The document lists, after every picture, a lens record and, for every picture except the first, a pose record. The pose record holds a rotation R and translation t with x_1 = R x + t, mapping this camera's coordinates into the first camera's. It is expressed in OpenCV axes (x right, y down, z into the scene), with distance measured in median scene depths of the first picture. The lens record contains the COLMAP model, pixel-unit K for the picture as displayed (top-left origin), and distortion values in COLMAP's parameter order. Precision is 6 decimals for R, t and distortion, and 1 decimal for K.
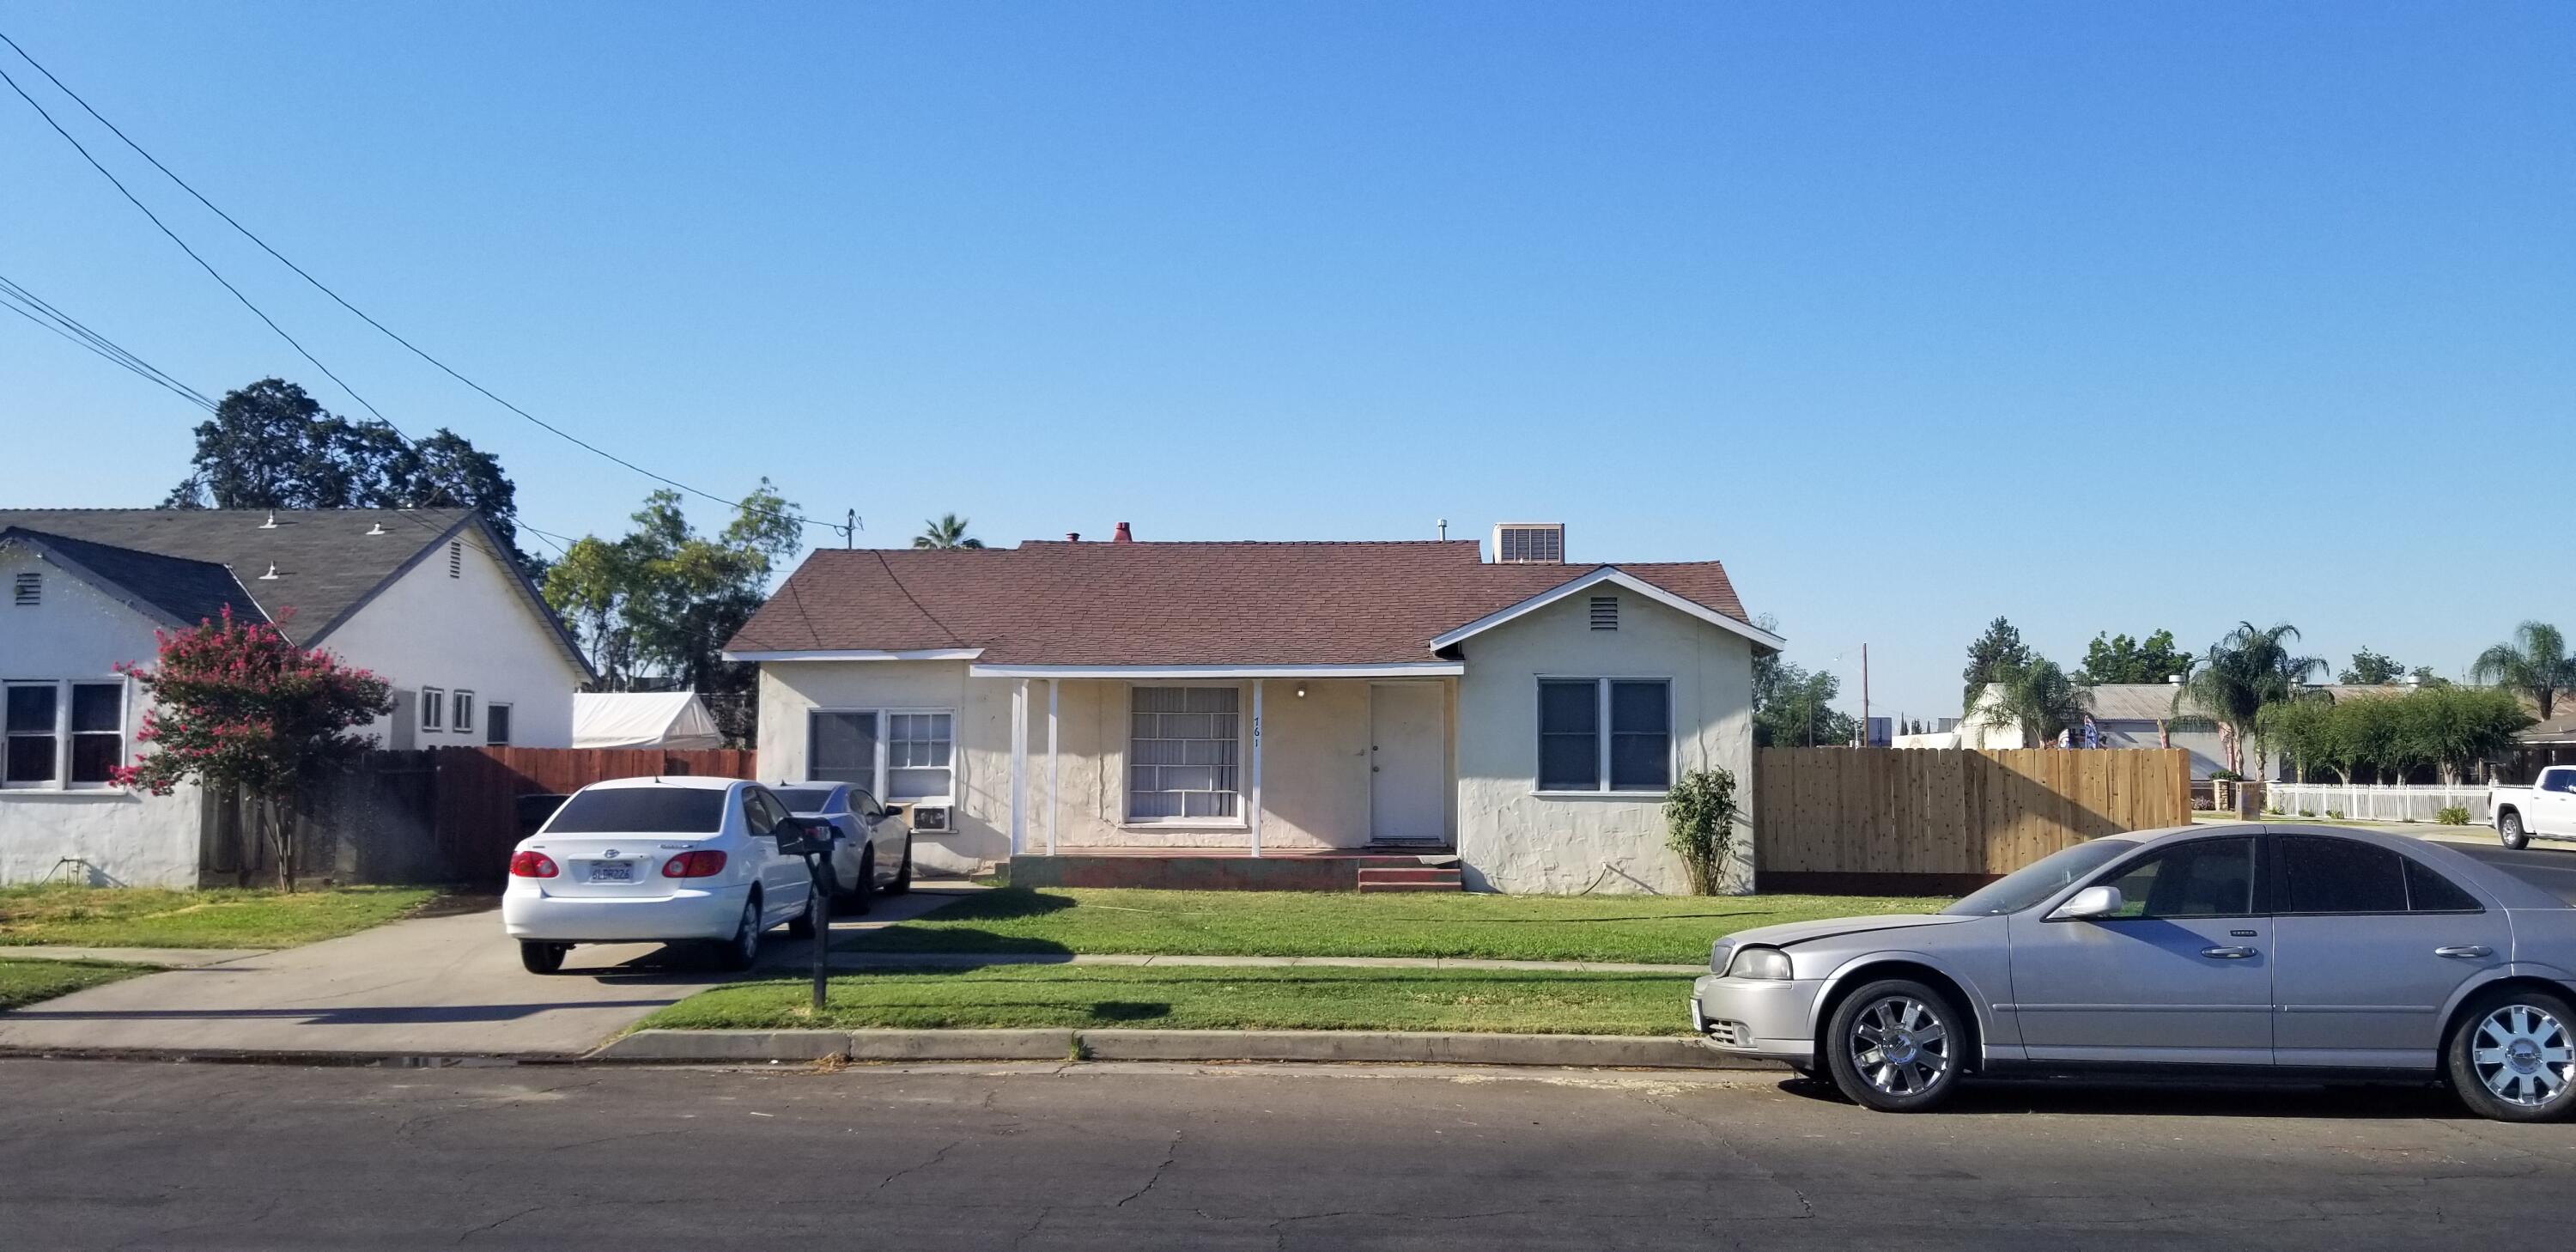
lens RADIAL K [[2003.9, 0, 1301.8], [0, 2003.9, 647.5], [0, 0, 1]] dist [0.094797, -0.174355]
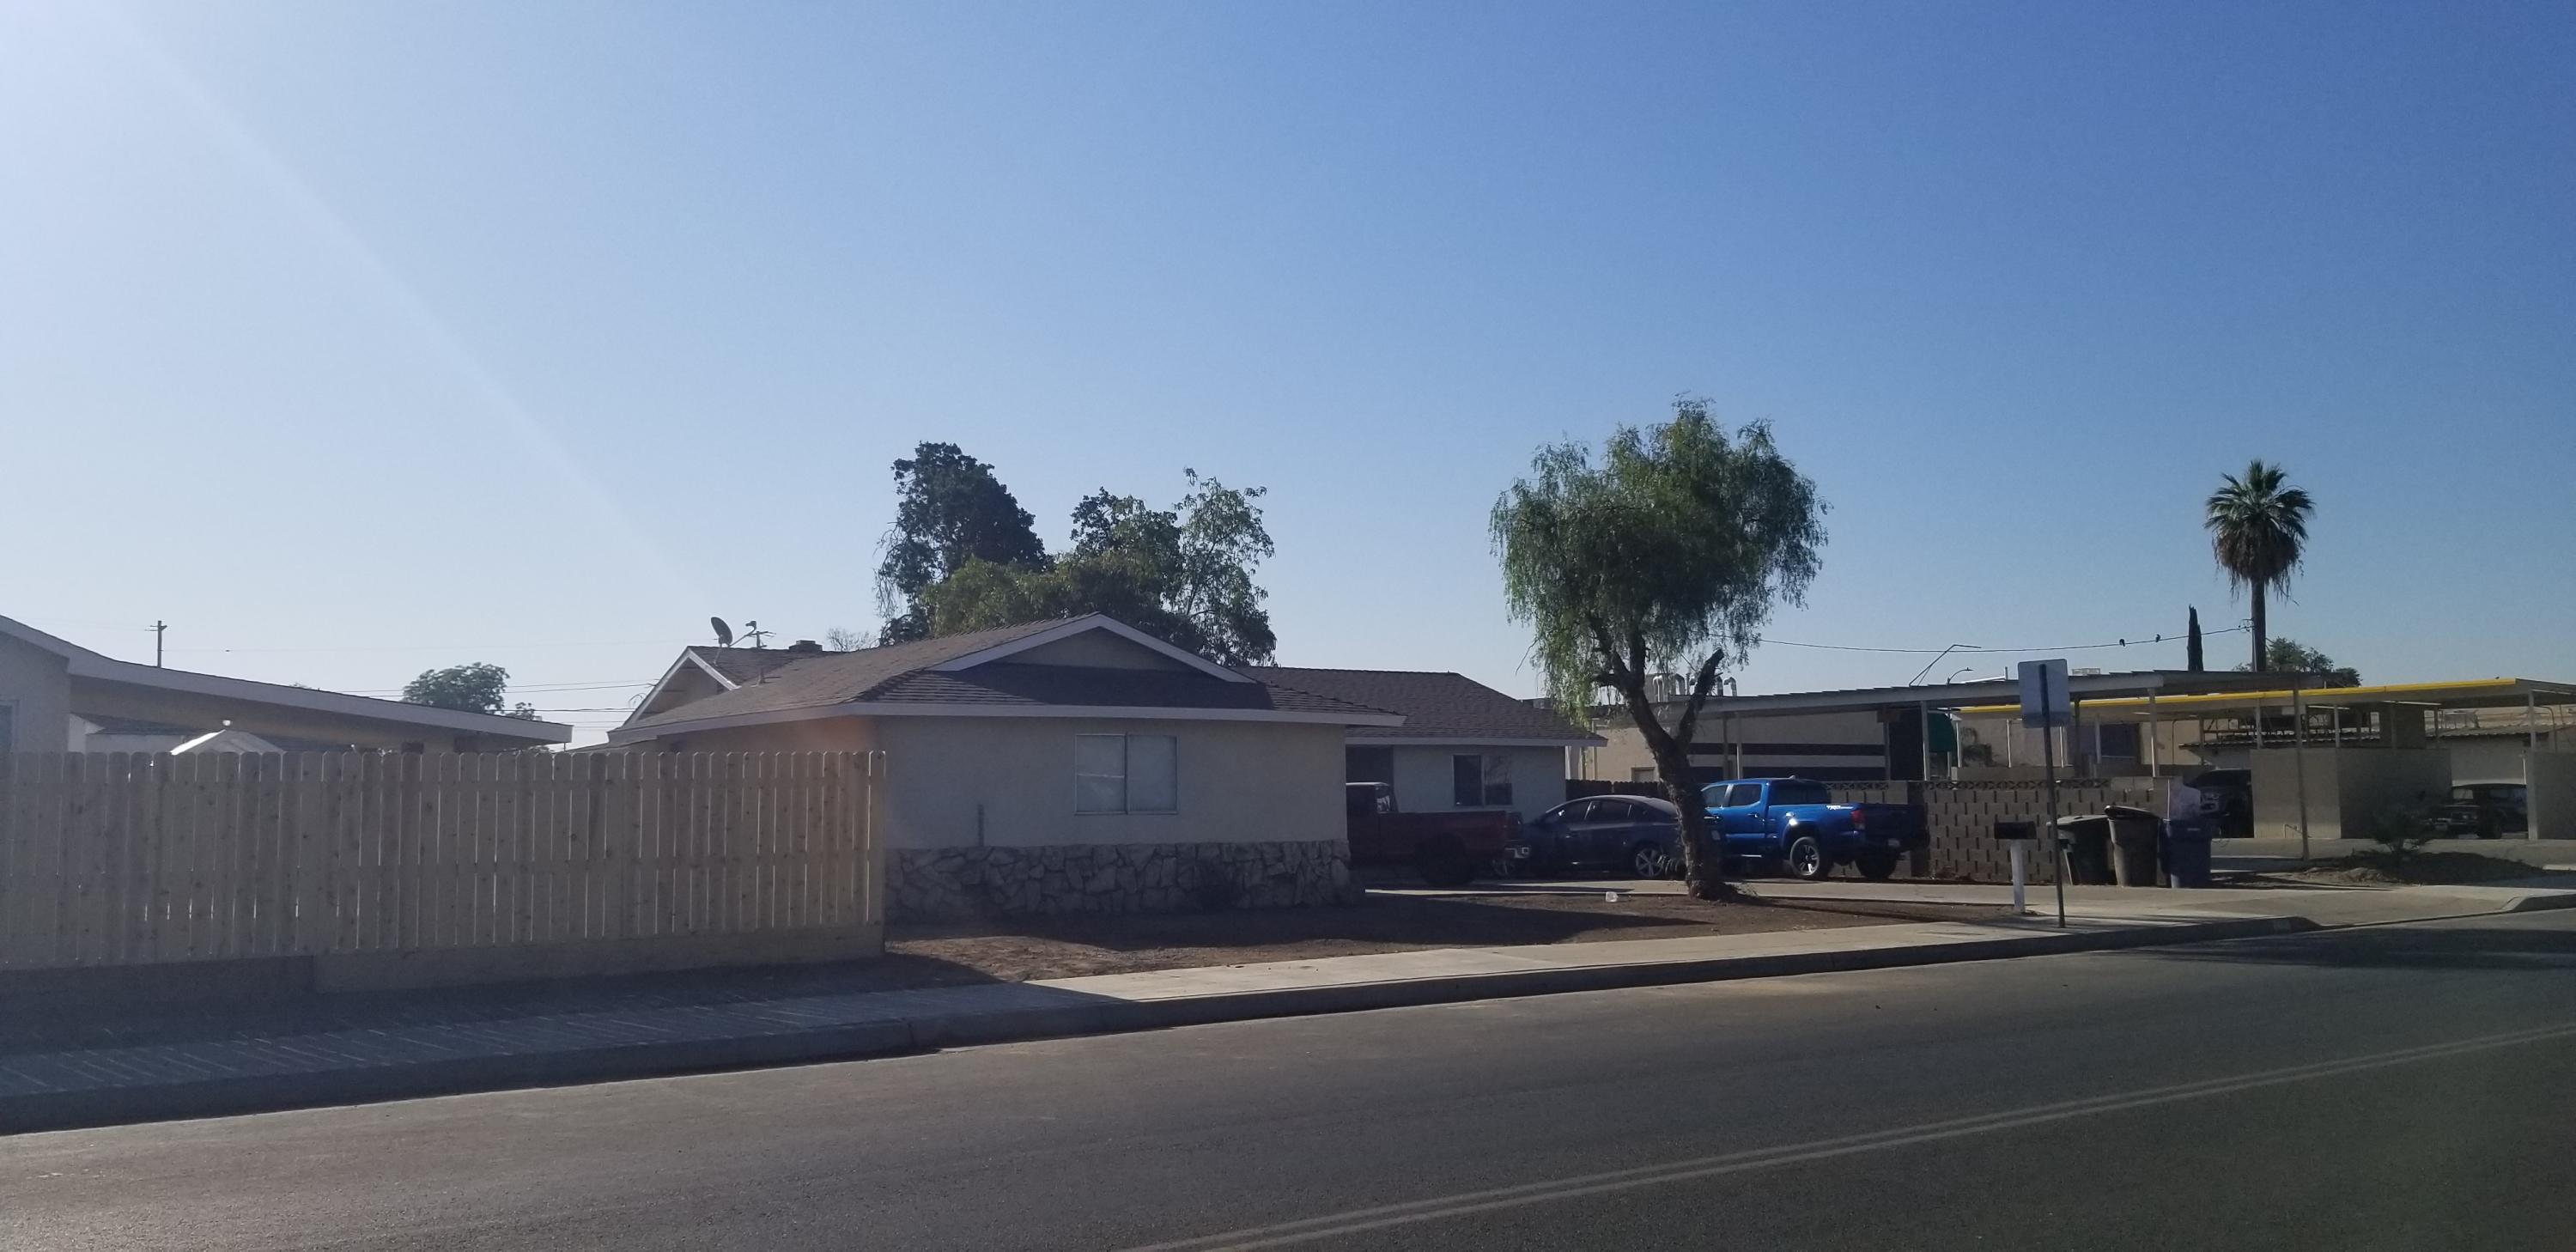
lens RADIAL K [[2003.9, 0, 1270.7], [0, 2003.9, 614.9], [0, 0, 1]] dist [0.094797, -0.174355]
pose [[0.608213, -0.084877, -0.789223, 1.096549], [0.060528, 0.996331, -0.060505, 0.085068], [0.791463, -0.010970, 0.611119, 1.235854]]
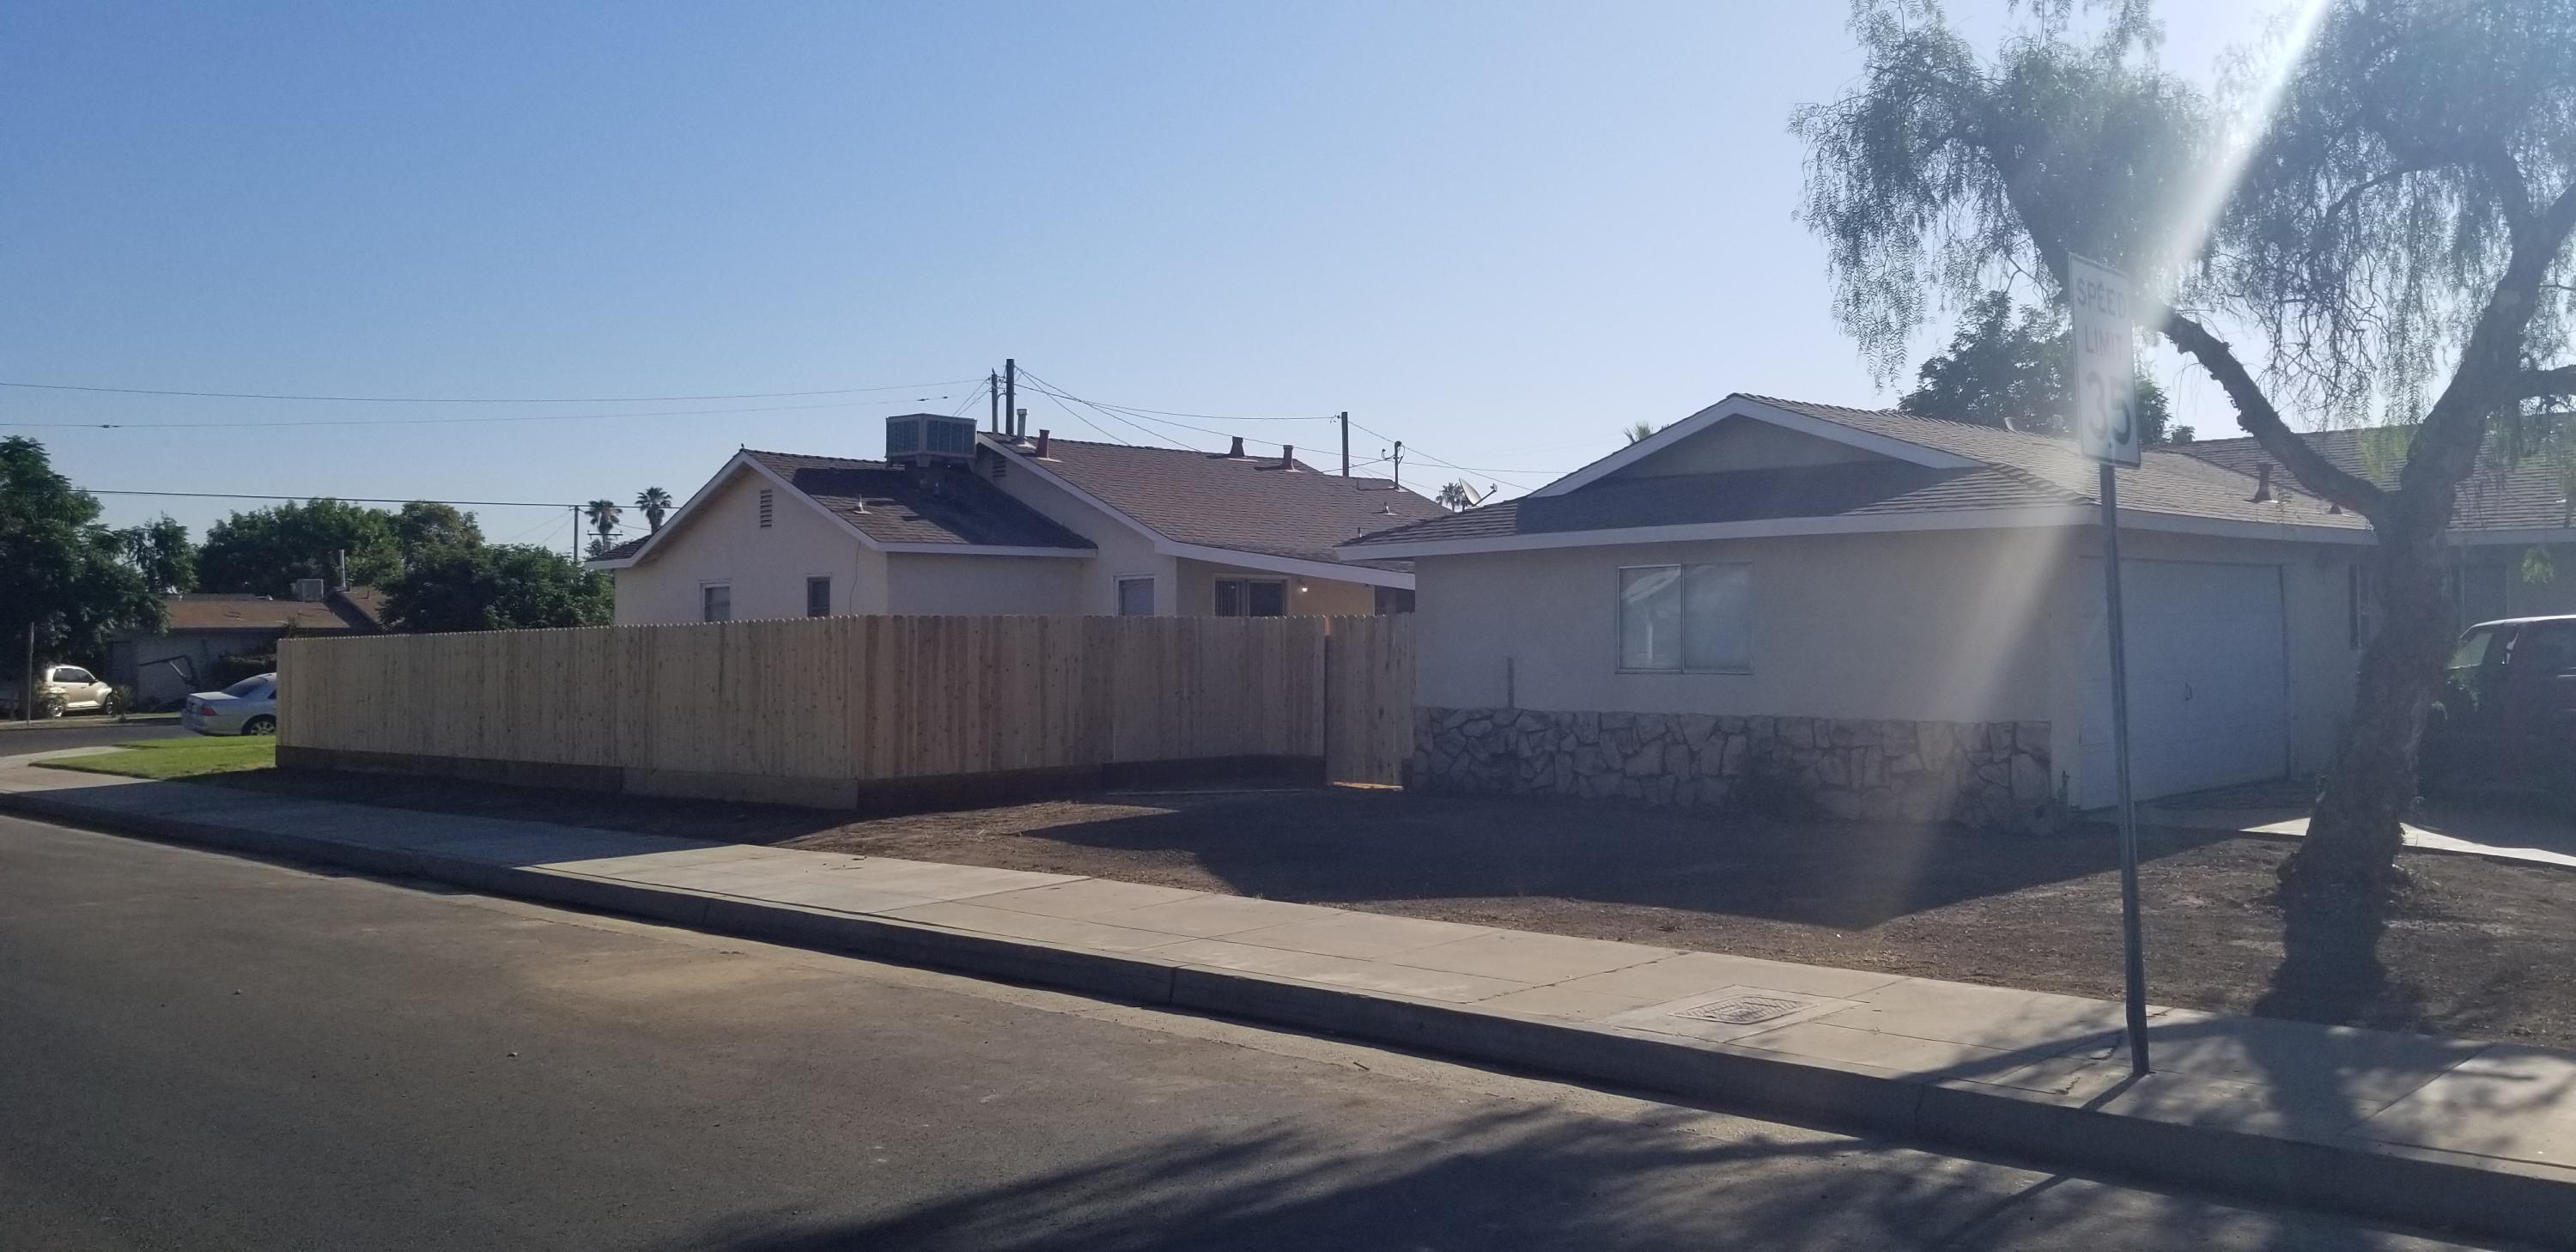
lens RADIAL K [[2003.9, 0, 1328.2], [0, 2003.9, 608.4], [0, 0, 1]] dist [0.094797, -0.174355]
pose [[-0.658661, -0.013314, -0.752322, 0.892224], [0.052420, 0.996602, -0.063530, 0.134864], [0.750611, -0.081282, -0.655726, 2.163262]]
